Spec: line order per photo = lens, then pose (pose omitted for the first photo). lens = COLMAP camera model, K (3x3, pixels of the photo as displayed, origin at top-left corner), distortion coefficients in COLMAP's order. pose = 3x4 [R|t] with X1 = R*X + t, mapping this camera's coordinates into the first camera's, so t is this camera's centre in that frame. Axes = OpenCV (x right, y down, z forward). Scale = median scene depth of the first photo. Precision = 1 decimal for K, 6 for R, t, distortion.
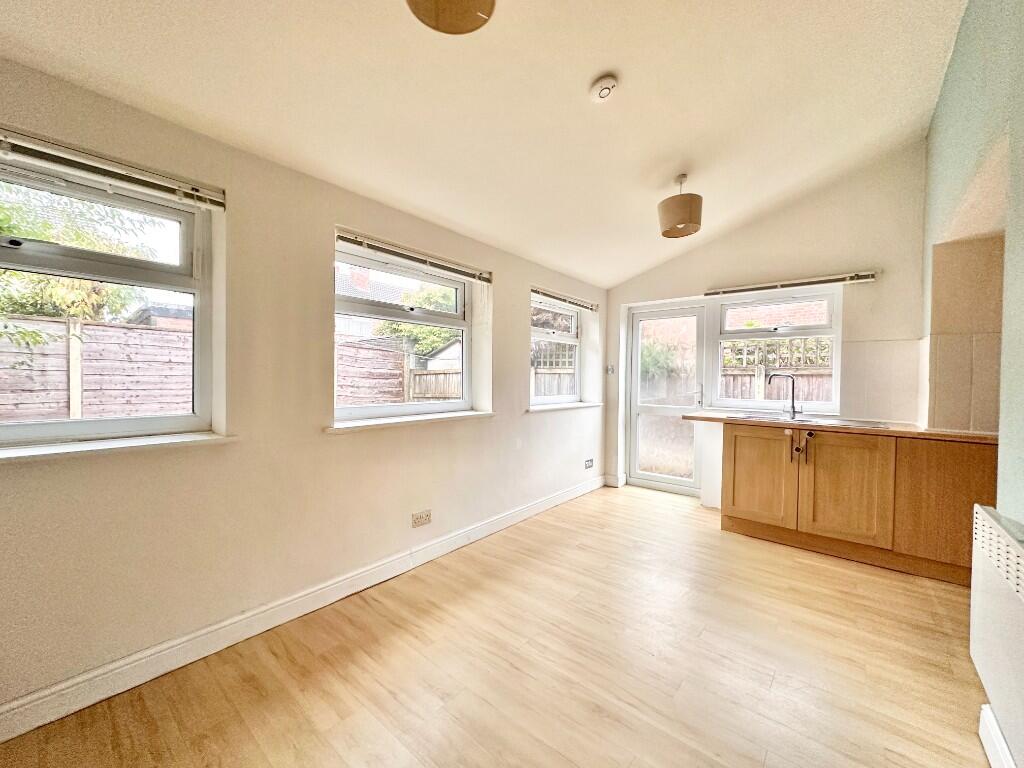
lens RADIAL K [[417.2, 0, 518.1], [0, 417.2, 381.4], [0, 0, 1]] dist [0.000998, -0.000171]
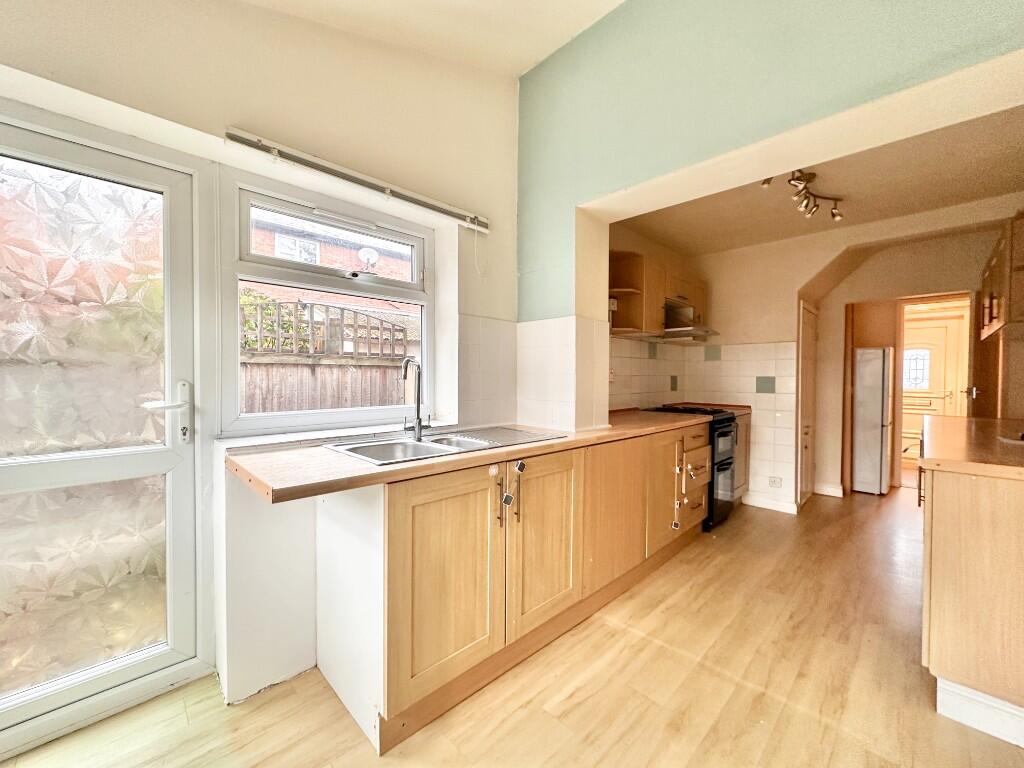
lens RADIAL K [[417.2, 0, 513.5], [0, 417.2, 383.4], [0, 0, 1]] dist [0.000998, -0.000171]
pose [[0.116110, -0.029292, 0.992804, 0.138951], [0.002861, 0.999571, 0.029157, -0.002555], [-0.993232, -0.000545, 0.116144, 0.919832]]
